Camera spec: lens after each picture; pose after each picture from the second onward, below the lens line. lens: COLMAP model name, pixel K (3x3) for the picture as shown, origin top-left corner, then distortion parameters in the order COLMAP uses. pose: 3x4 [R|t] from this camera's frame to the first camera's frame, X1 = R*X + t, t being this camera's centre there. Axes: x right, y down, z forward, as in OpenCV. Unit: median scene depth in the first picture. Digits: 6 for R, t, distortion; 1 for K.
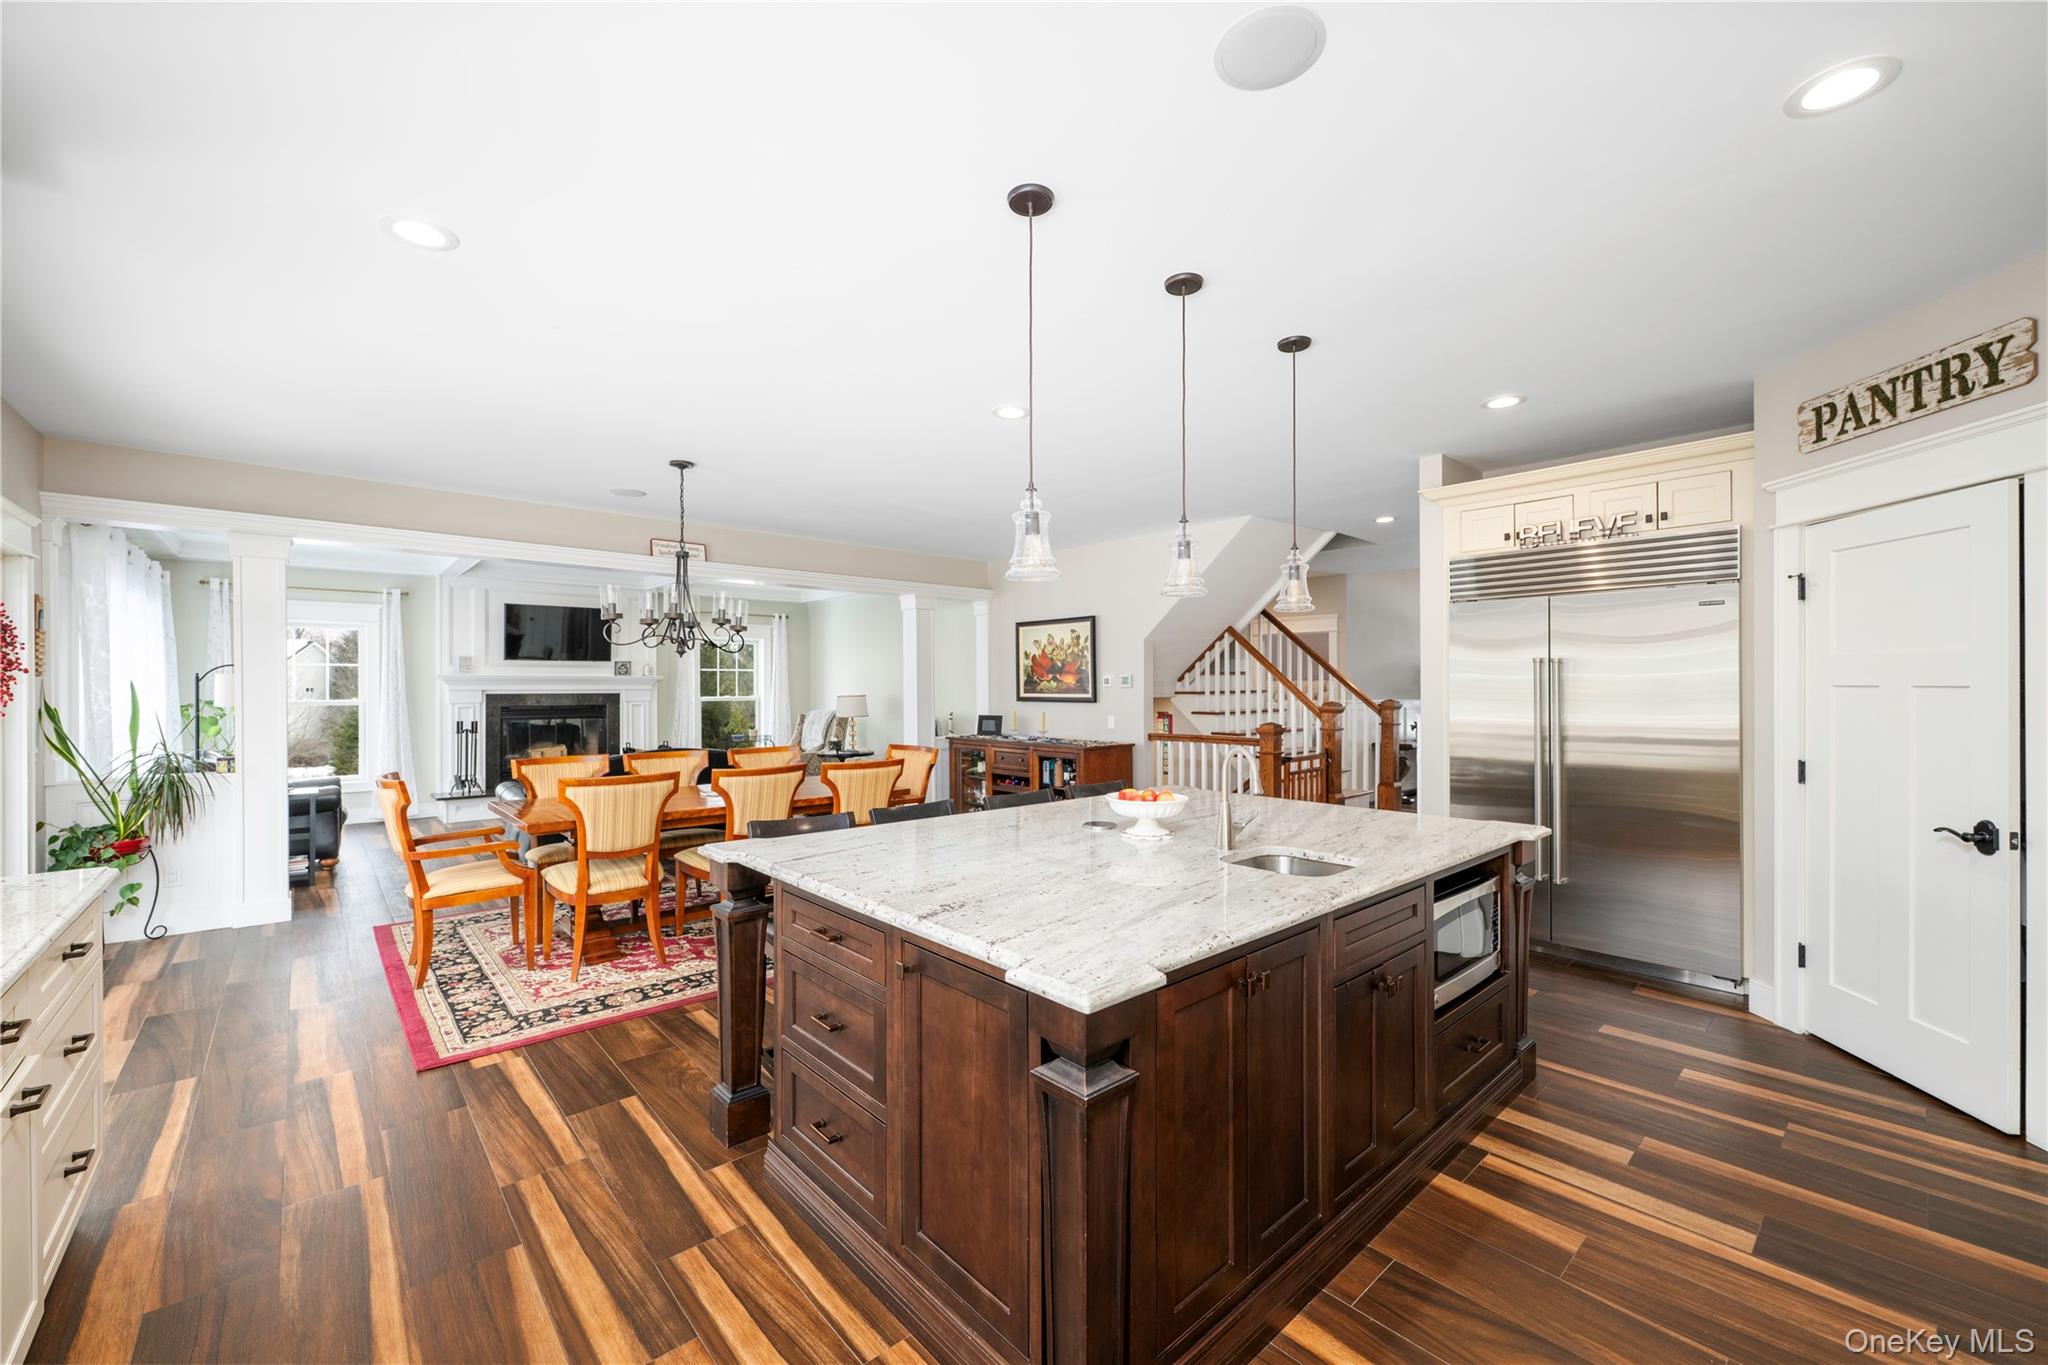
lens RADIAL K [[810.9, 0, 1024.0], [0, 810.9, 682.5], [0, 0, 1]] dist [-0.000311, 0.000130]
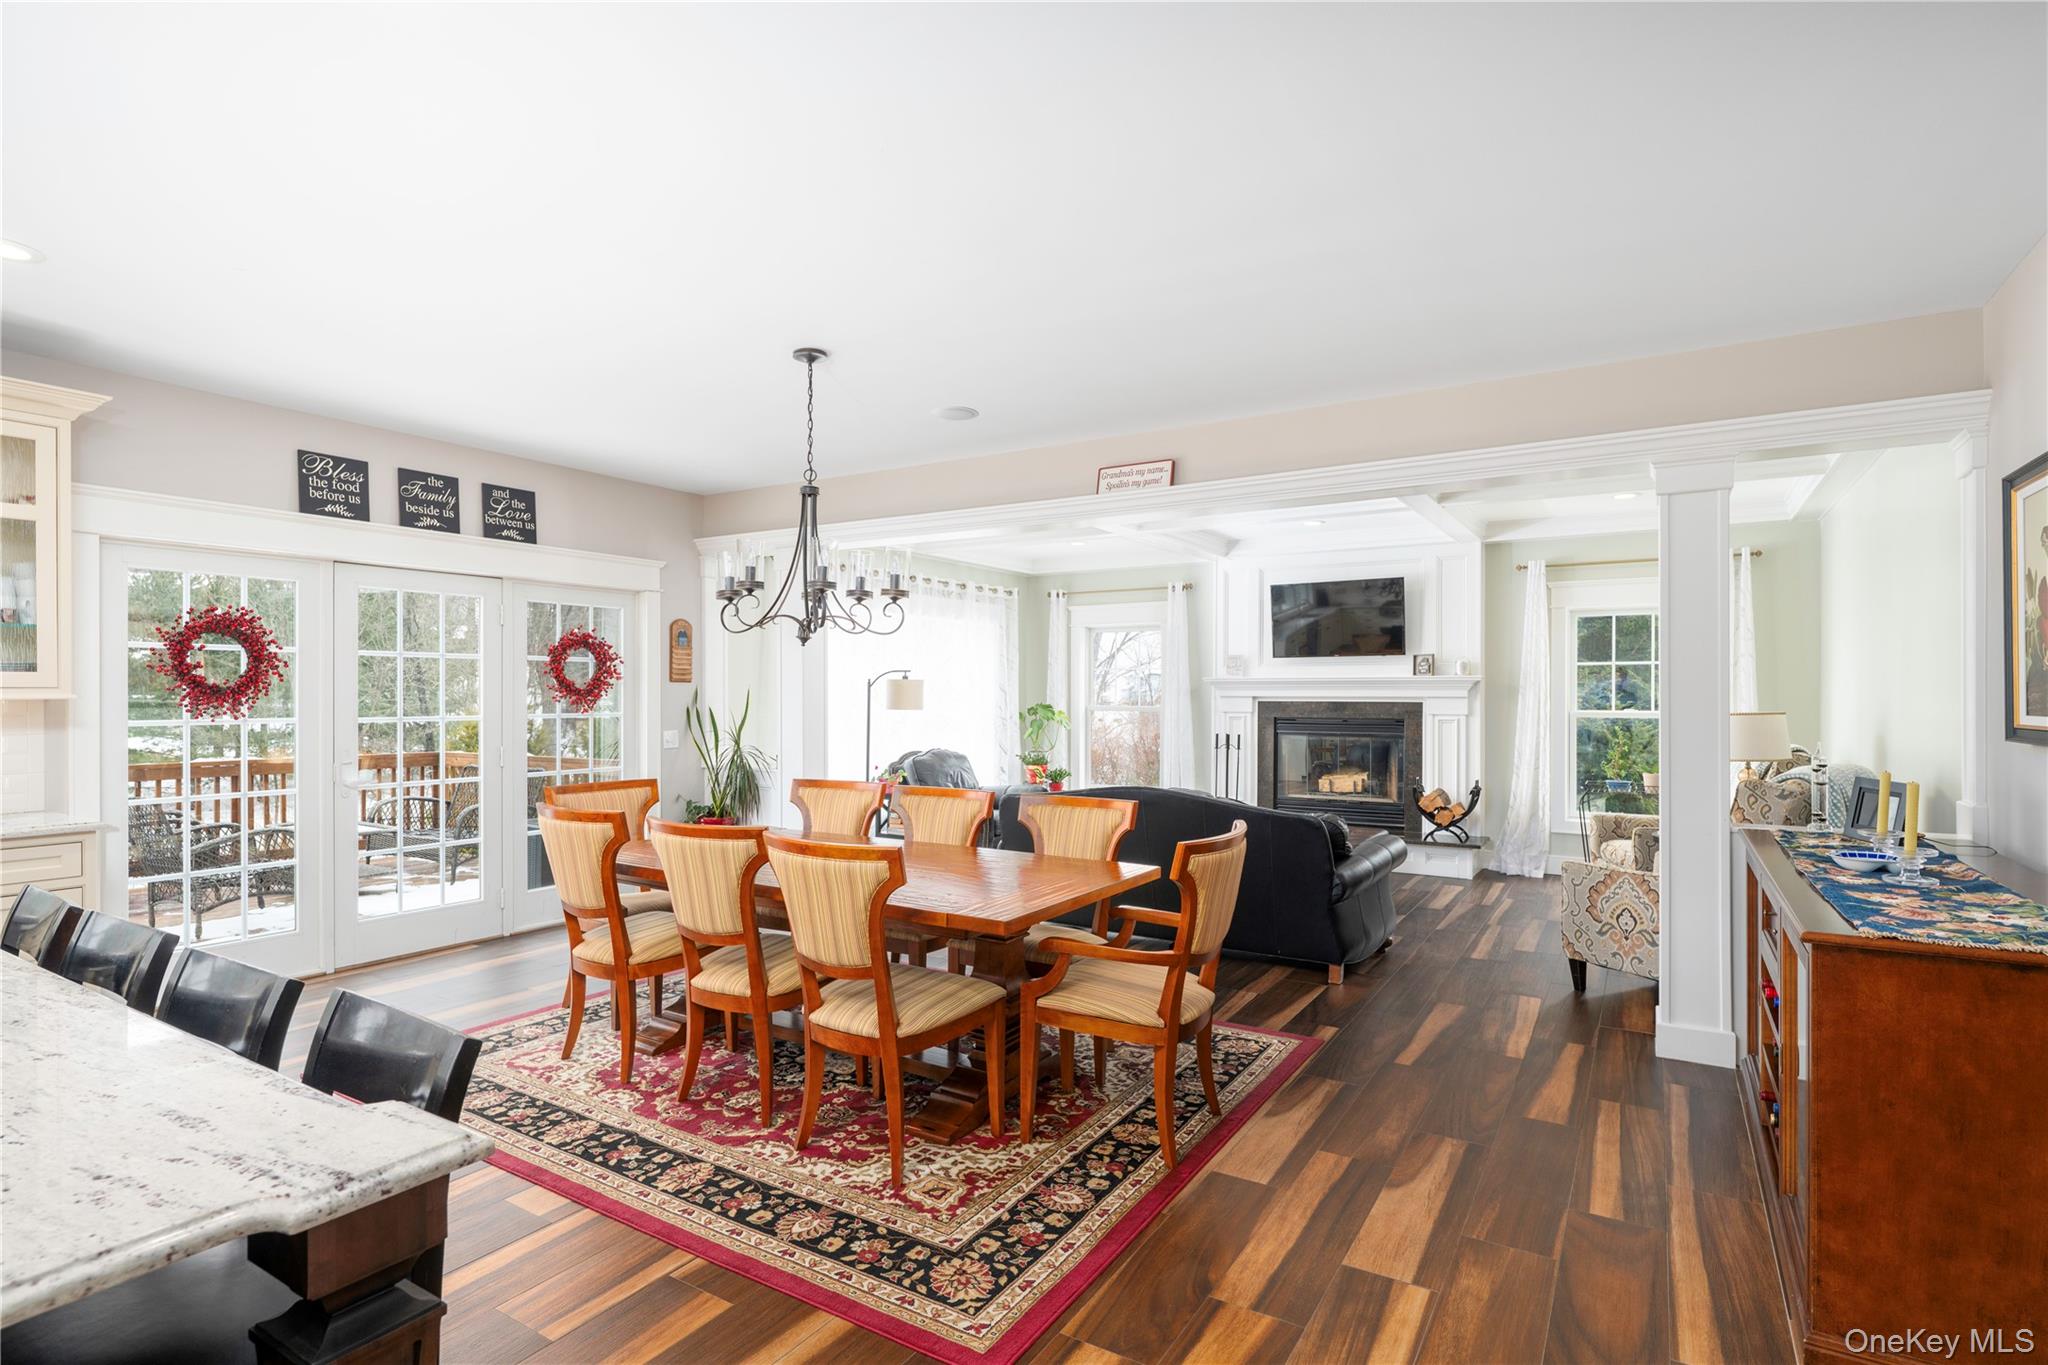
lens RADIAL K [[1006.0, 0, 1024.0], [0, 1006.0, 682.5], [0, 0, 1]] dist [-0.018508, -0.000112]
pose [[0.283246, -0.008710, -0.959008, 0.642361], [0.001436, 0.999961, -0.008658, 0.011413], [0.959046, 0.001075, 0.283248, 1.516255]]
